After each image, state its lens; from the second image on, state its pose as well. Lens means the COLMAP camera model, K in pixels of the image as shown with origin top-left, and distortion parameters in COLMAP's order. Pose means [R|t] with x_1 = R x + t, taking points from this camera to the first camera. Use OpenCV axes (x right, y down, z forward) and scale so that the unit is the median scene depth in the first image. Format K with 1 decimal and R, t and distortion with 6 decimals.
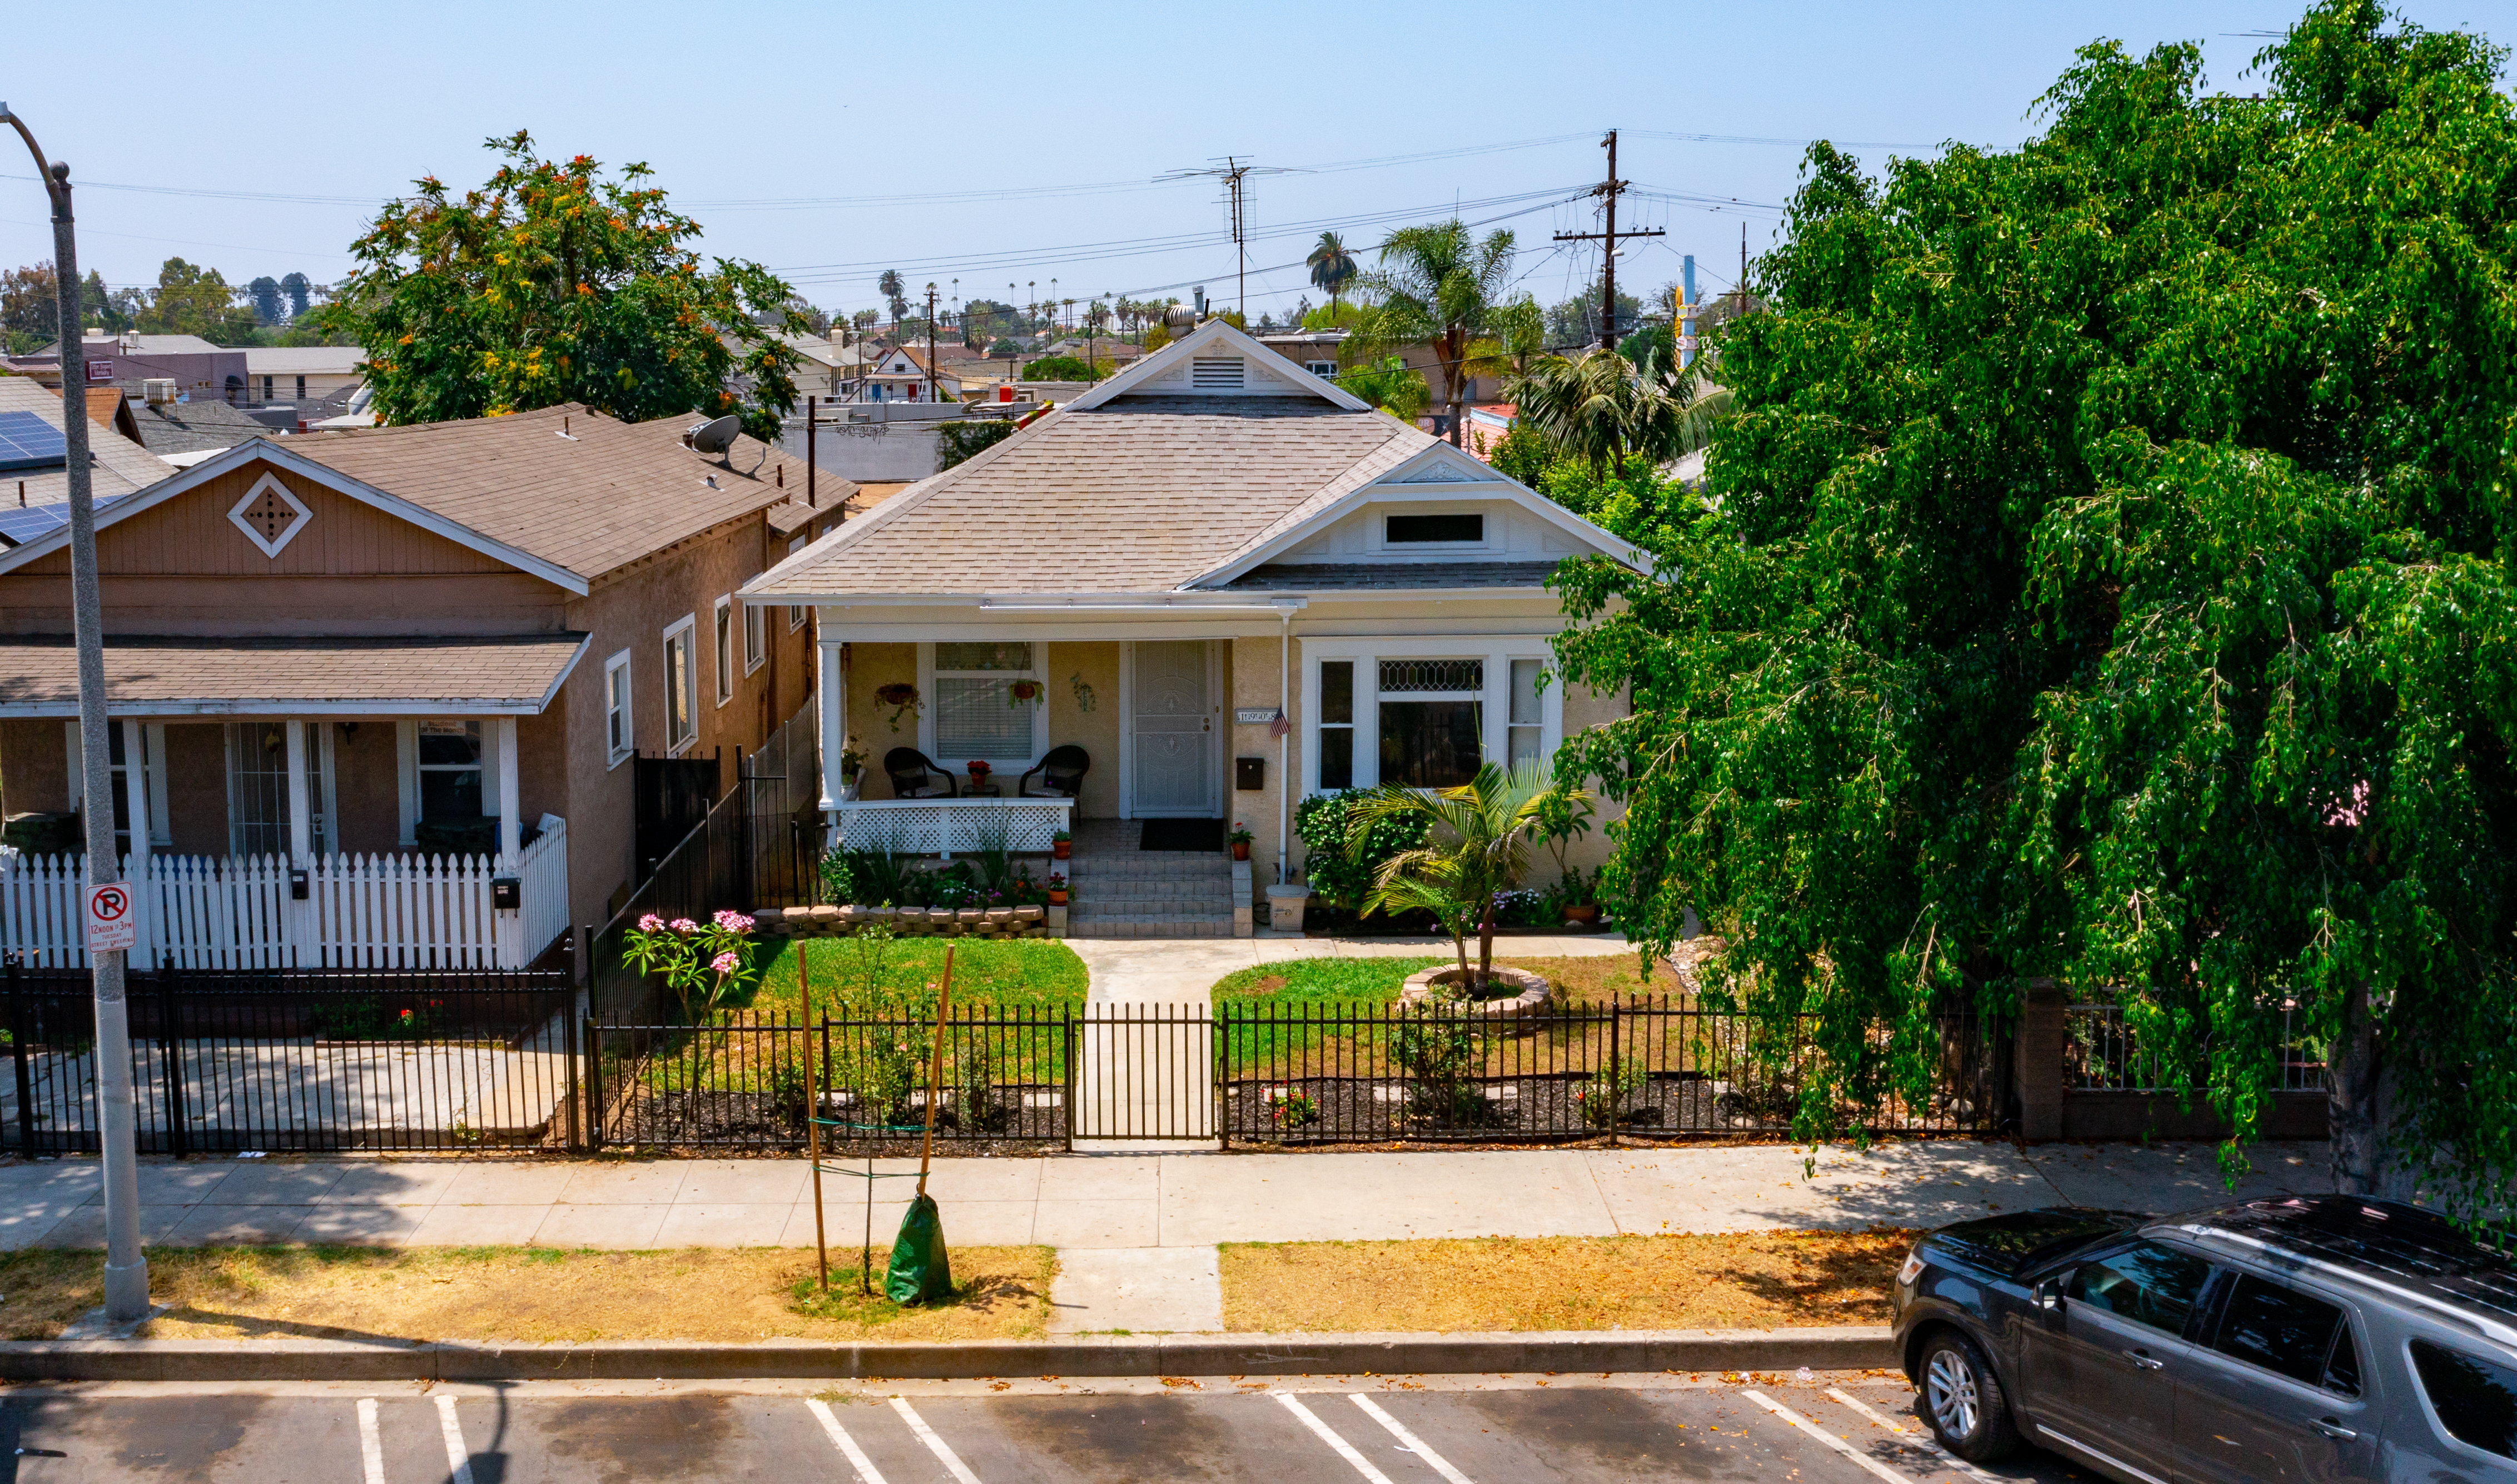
lens RADIAL K [[2397.0, 0, 1064.2], [0, 2397.0, 612.0], [0, 0, 1]] dist [-0.021399, 0.006979]
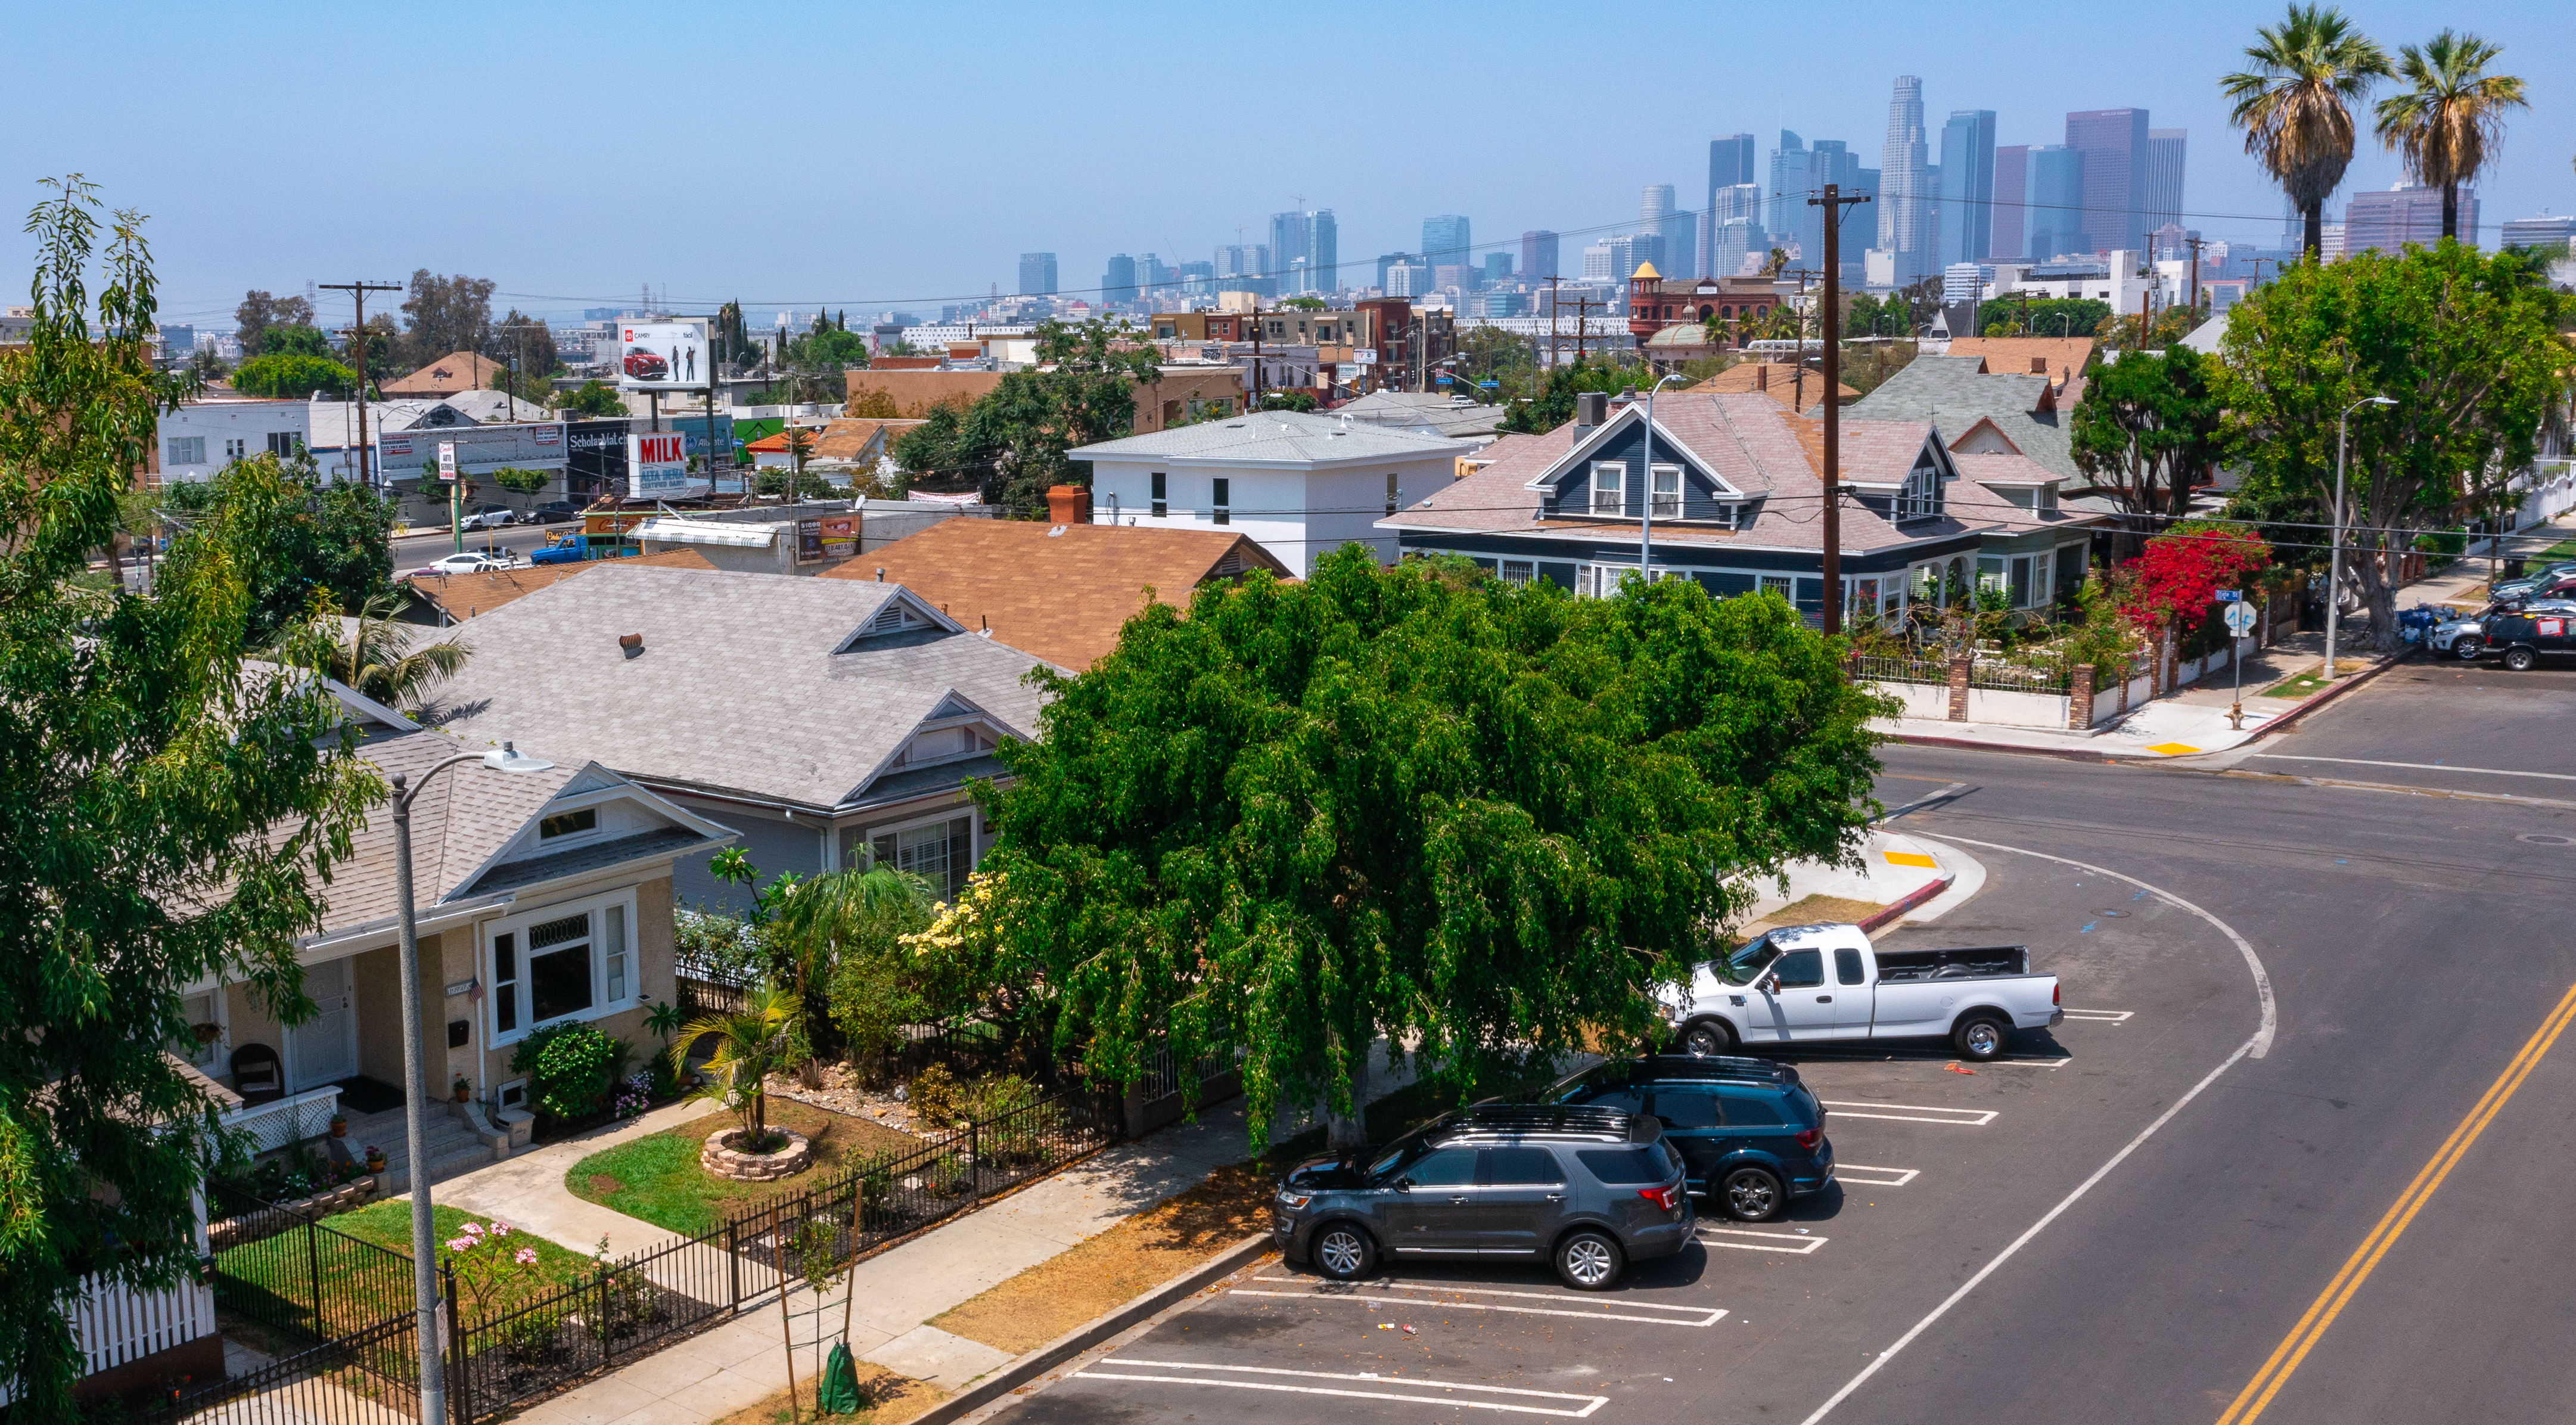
lens RADIAL K [[2581.4, 0, 1031.6], [0, 2581.4, 710.7], [0, 0, 1]] dist [-0.016327, -0.004175]
pose [[0.604625, -0.121245, 0.787228, -0.827995], [0.097896, 0.992165, 0.077620, -0.186790], [-0.790471, 0.030135, 0.611757, -0.090527]]
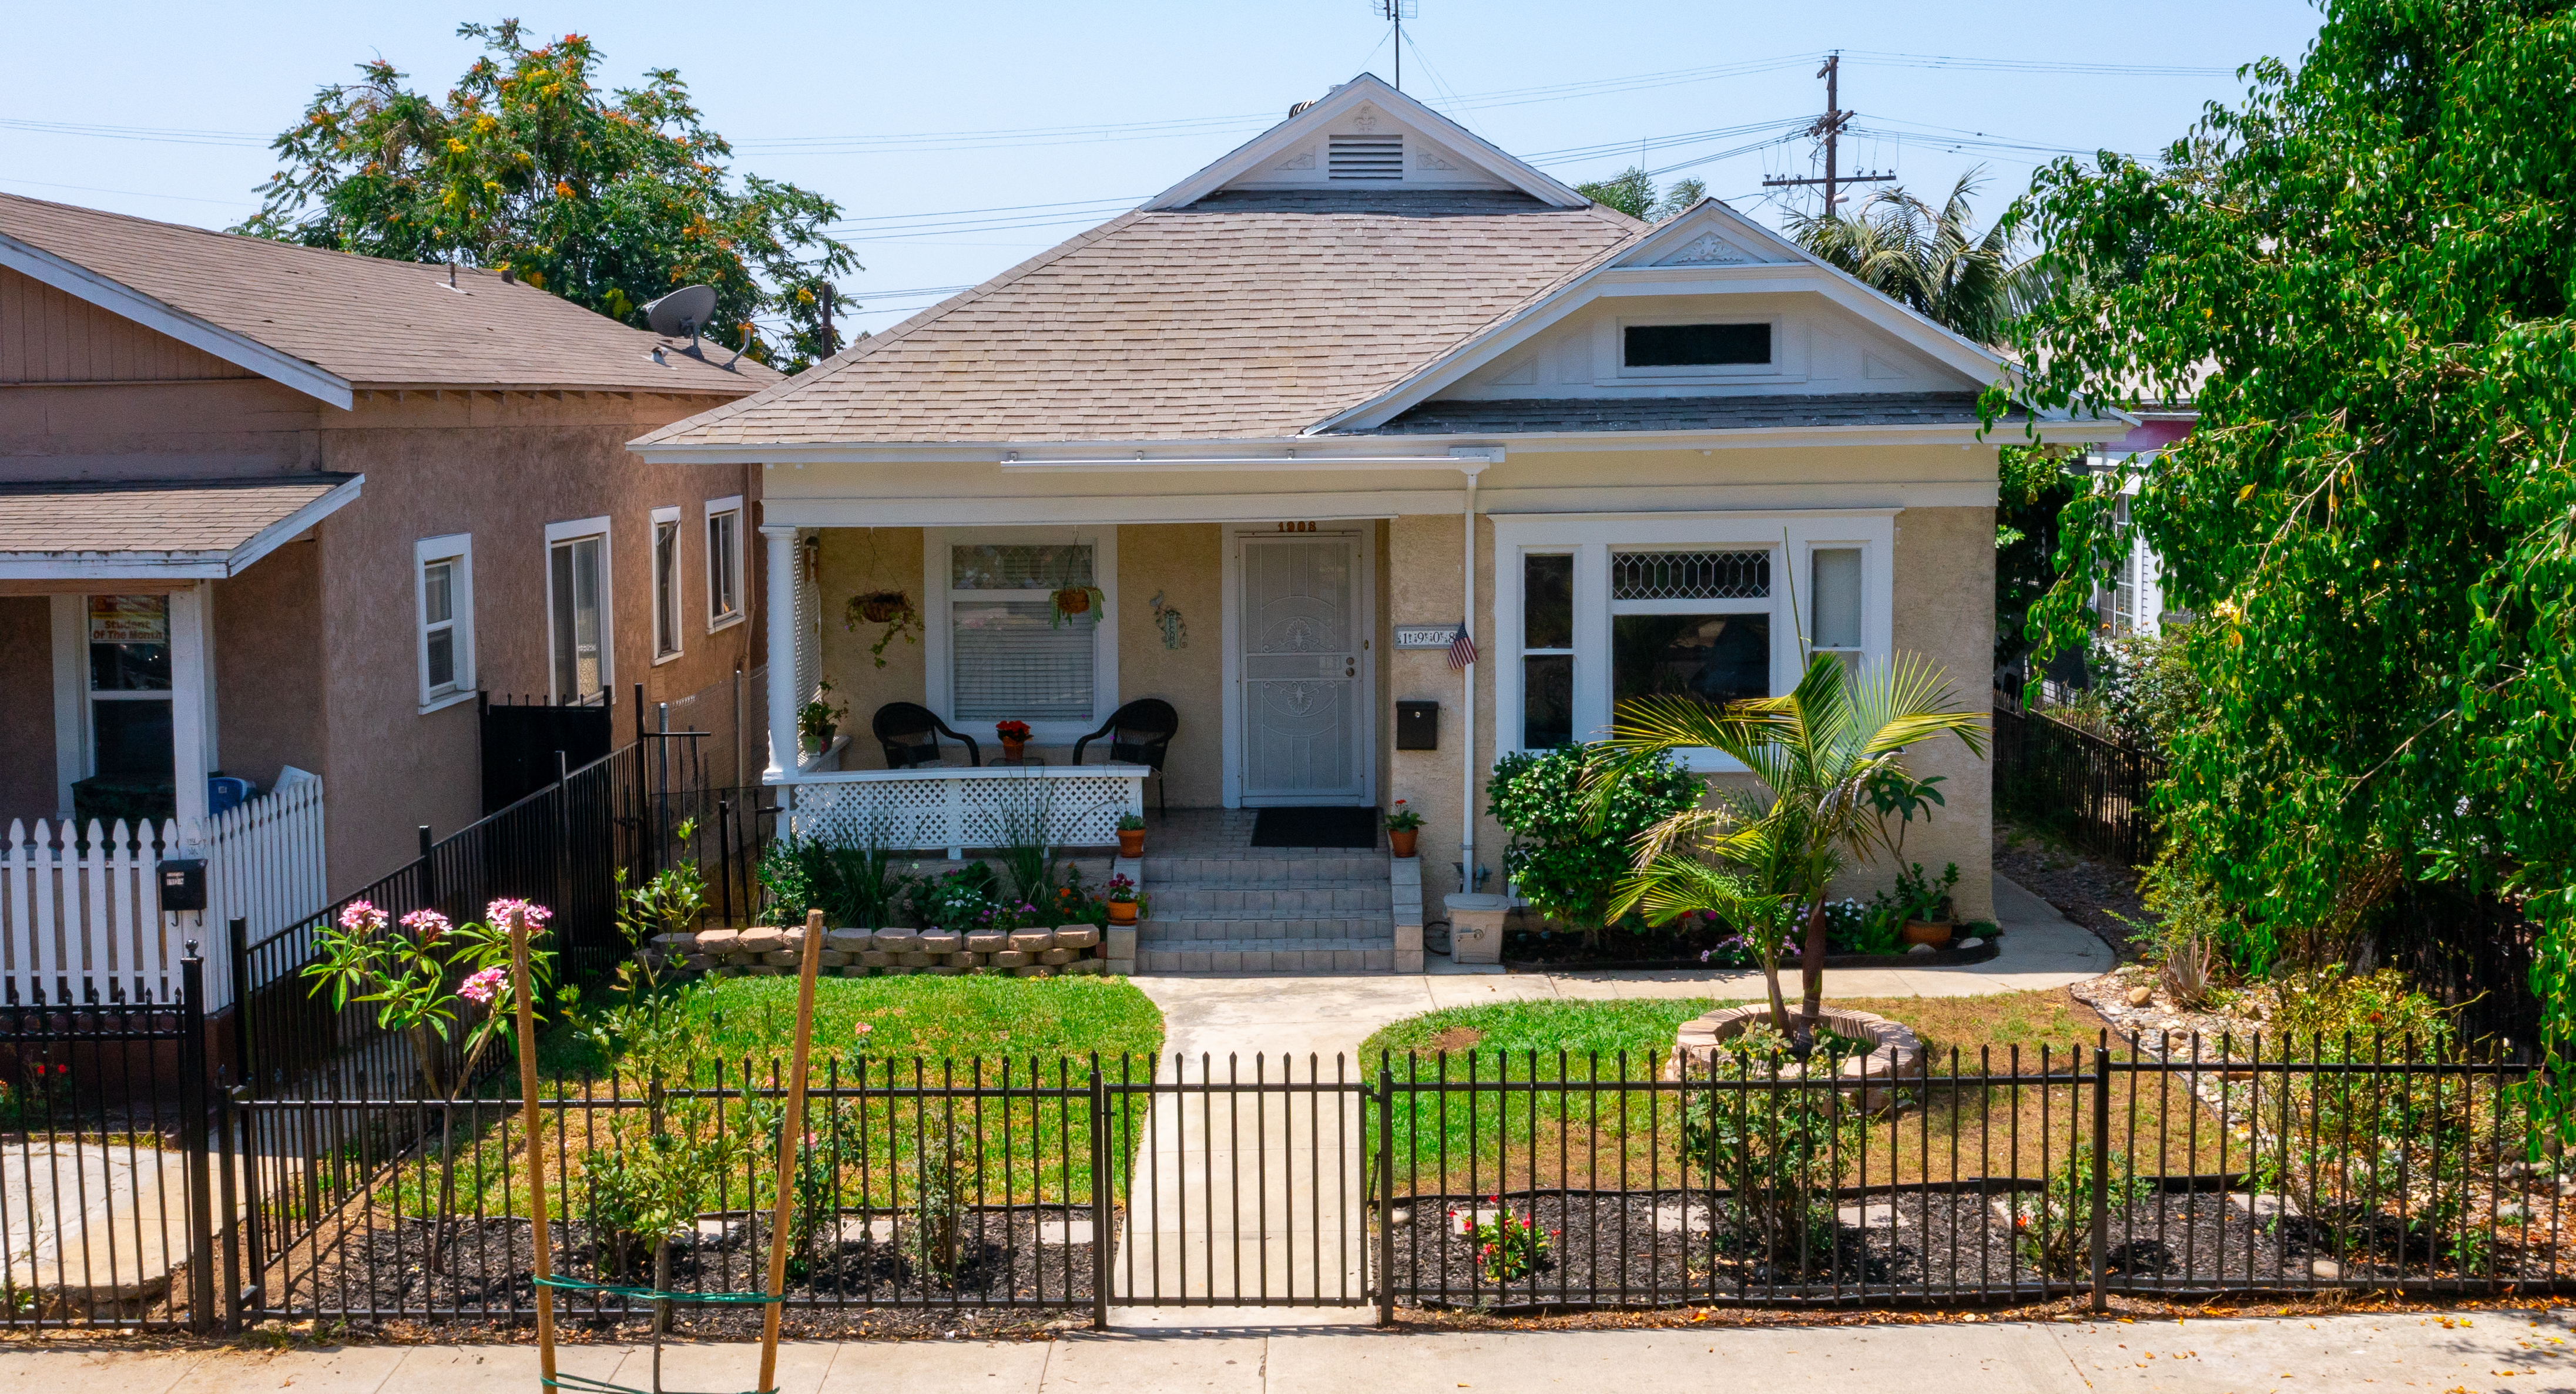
lens RADIAL K [[2524.5, 0, 1222.1], [0, 2524.5, 595.8], [0, 0, 1]] dist [-0.023023, 0.014615]
pose [[0.999969, -0.002128, 0.007607, 0.019573], [0.002440, 0.999144, -0.041299, 0.062622], [-0.007512, 0.041317, 0.999118, 0.319258]]
